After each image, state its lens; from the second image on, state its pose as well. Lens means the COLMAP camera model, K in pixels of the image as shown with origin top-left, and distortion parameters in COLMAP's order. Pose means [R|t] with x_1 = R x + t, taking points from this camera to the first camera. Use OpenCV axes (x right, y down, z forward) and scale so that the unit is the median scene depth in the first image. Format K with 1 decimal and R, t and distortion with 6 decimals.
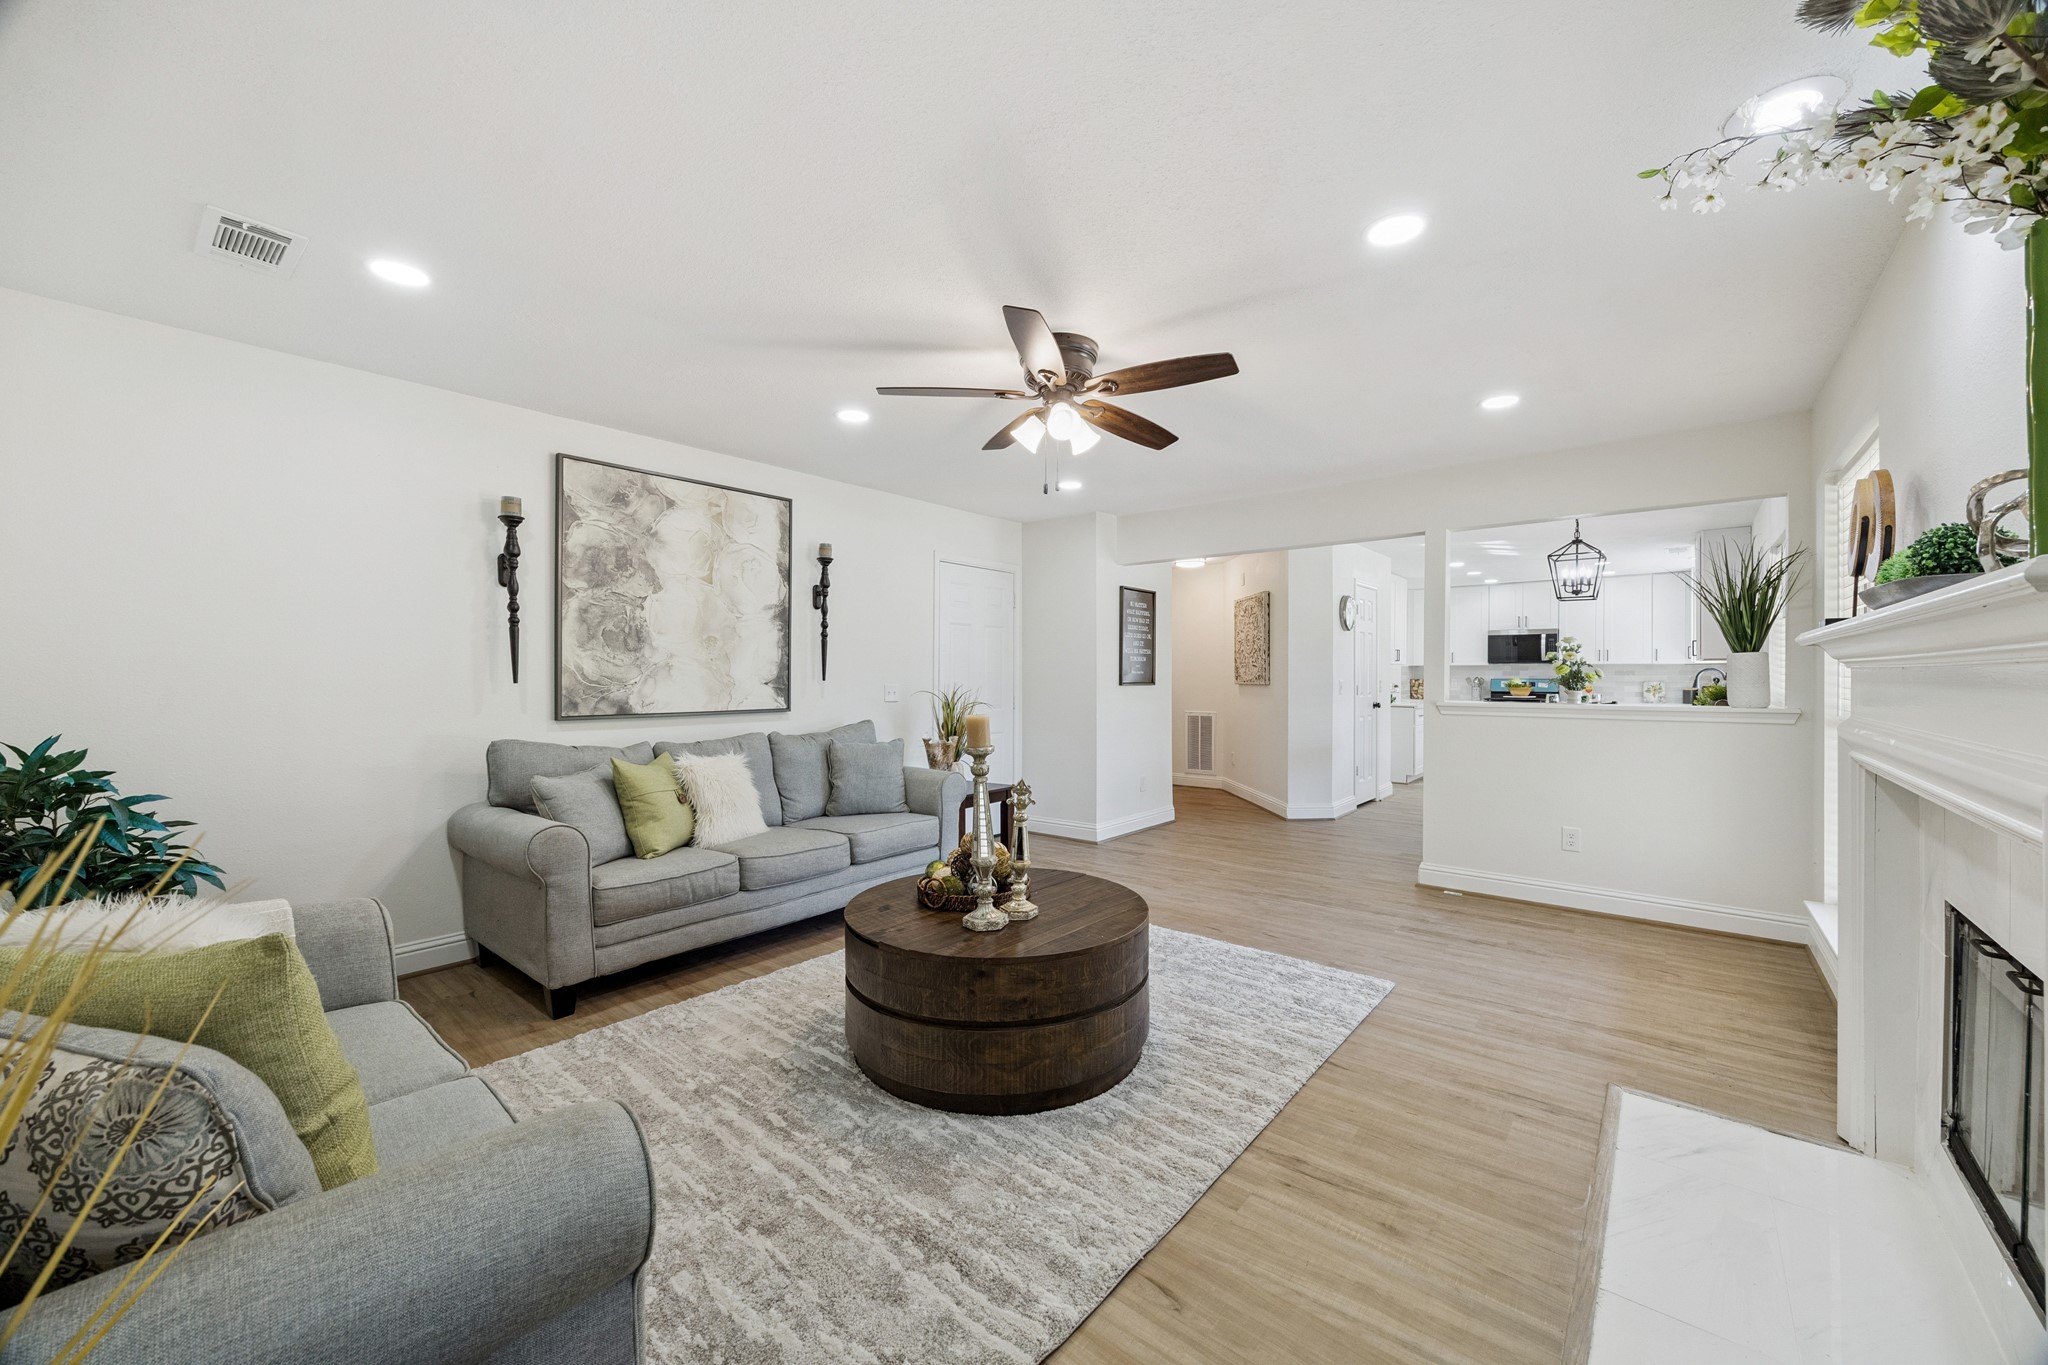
lens RADIAL K [[788.1, 0, 1000.7], [0, 788.1, 678.5], [0, 0, 1]] dist [0.000113, -0.000028]
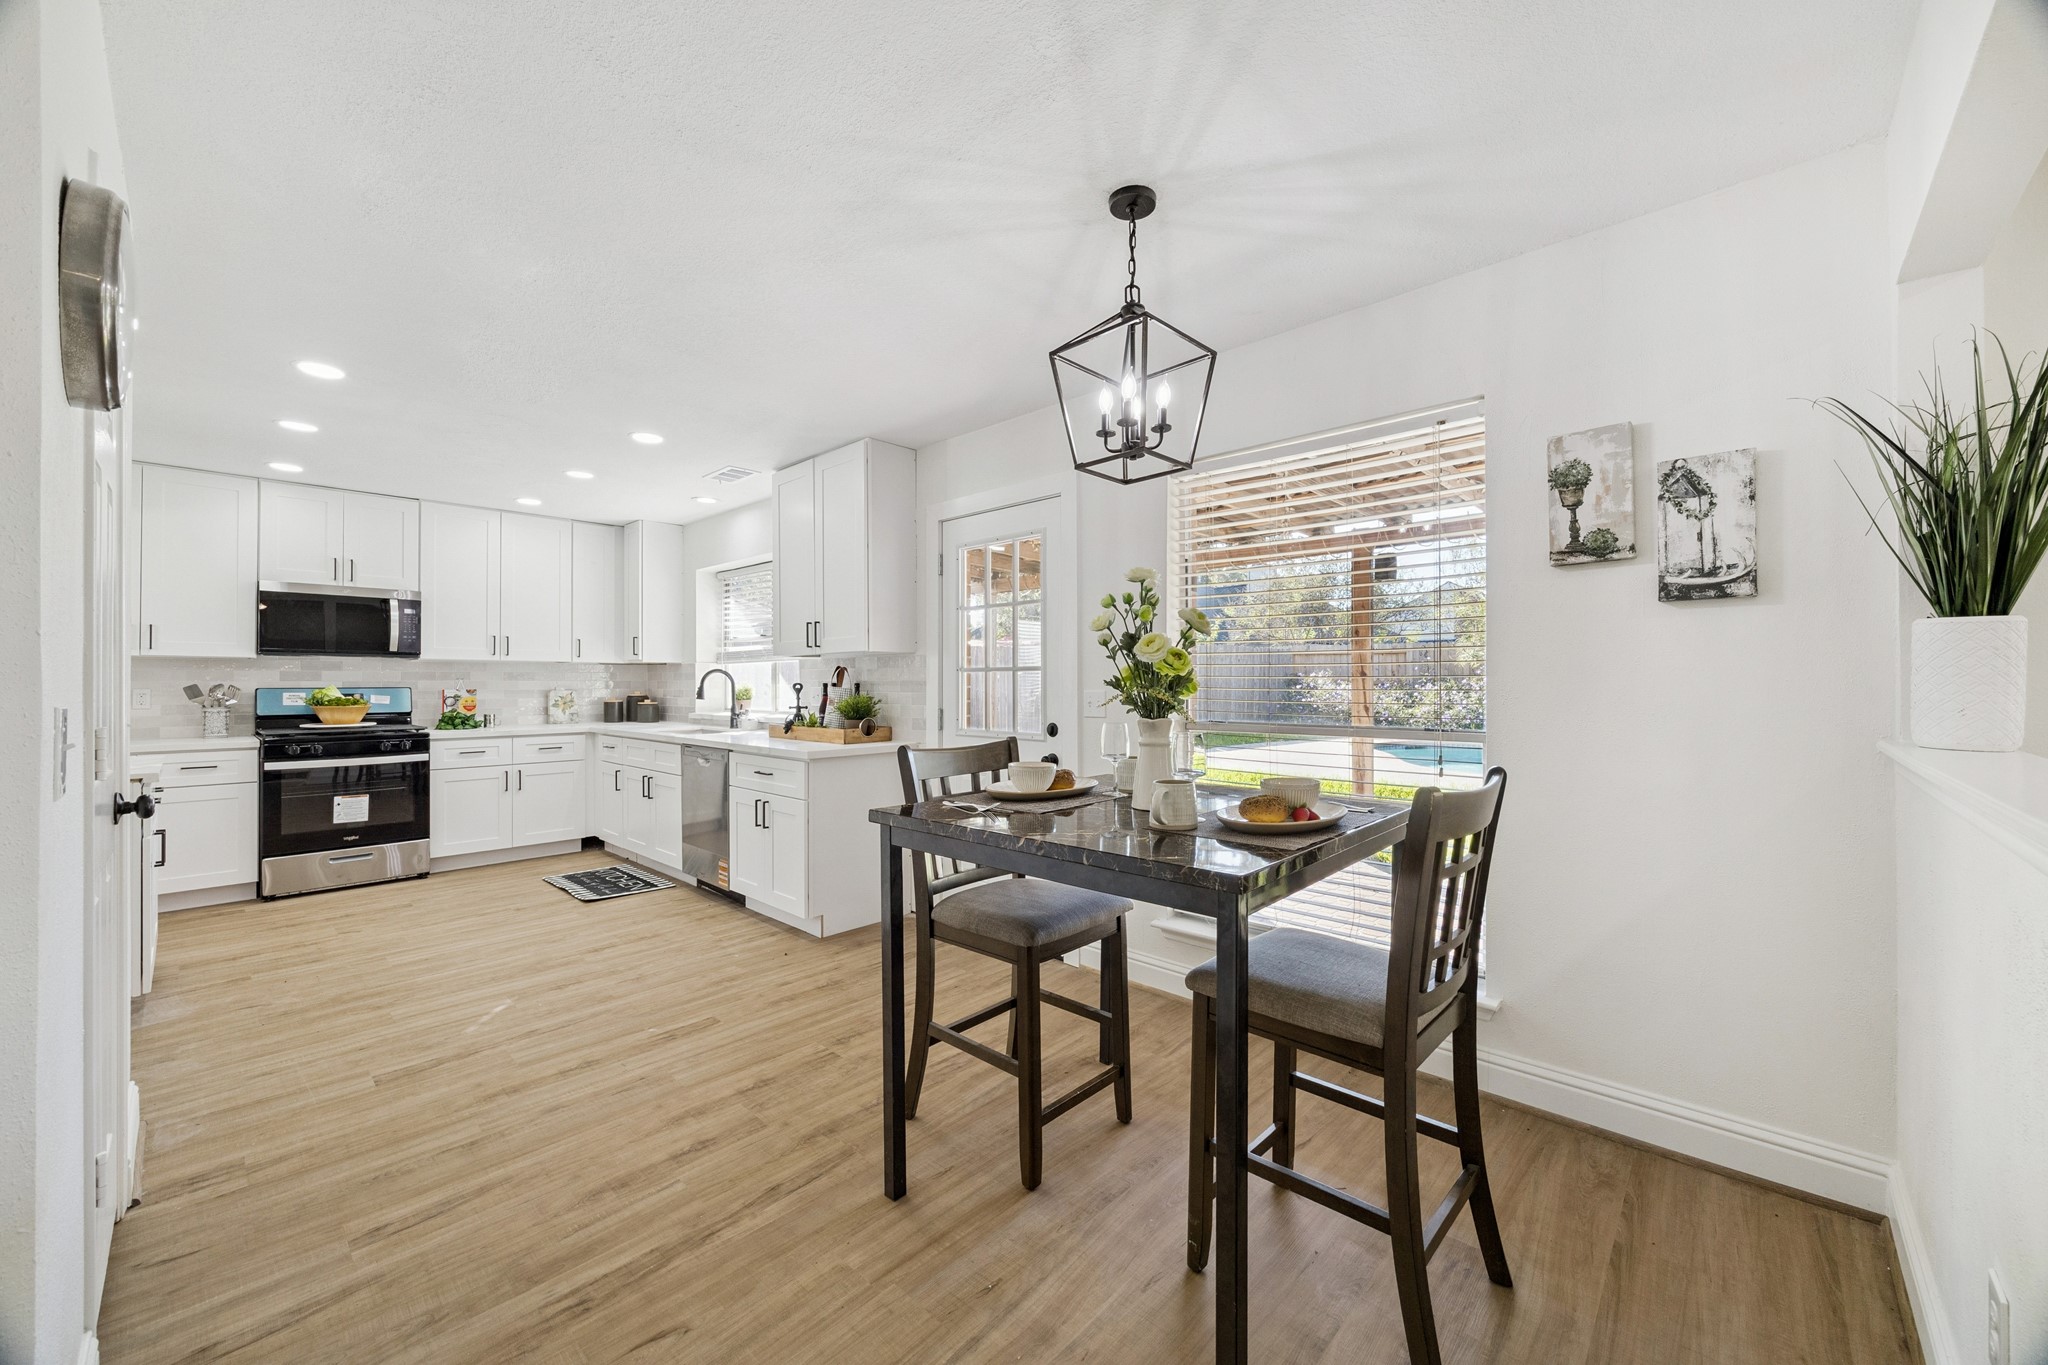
lens RADIAL K [[788.1, 0, 1000.7], [0, 788.1, 678.5], [0, 0, 1]] dist [0.000113, -0.000028]
pose [[0.053760, 0.005598, 0.998538, 0.250480], [0.004112, 0.999975, -0.005827, -0.000346], [-0.998545, 0.004420, 0.053736, 0.727516]]
